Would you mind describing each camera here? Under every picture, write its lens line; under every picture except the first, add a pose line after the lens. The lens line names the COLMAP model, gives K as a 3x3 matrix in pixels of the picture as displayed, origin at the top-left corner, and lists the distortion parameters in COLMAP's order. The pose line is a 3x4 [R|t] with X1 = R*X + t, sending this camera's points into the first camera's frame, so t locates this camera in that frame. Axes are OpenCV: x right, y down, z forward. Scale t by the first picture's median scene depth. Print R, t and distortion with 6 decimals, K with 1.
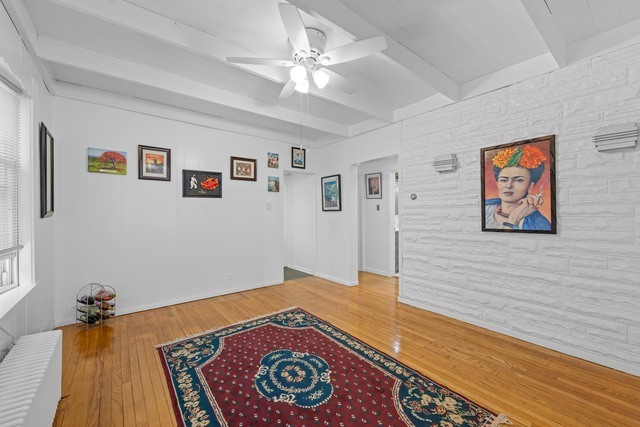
lens RADIAL K [[258.1, 0, 317.5], [0, 258.1, 213.0], [0, 0, 1]] dist [0.007134, -0.003616]
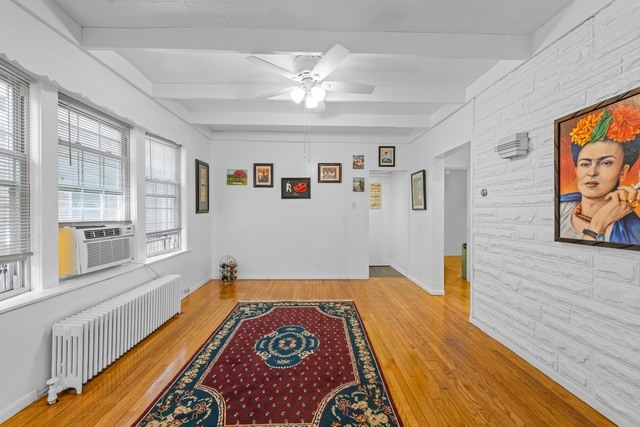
lens RADIAL K [[258.1, 0, 316.3], [0, 258.1, 211.2], [0, 0, 1]] dist [0.007134, -0.003616]
pose [[0.799304, 0.007218, -0.600884, 0.537305], [-0.006420, 0.999973, 0.003473, -0.006993], [0.600893, 0.001082, 0.799329, 0.075308]]
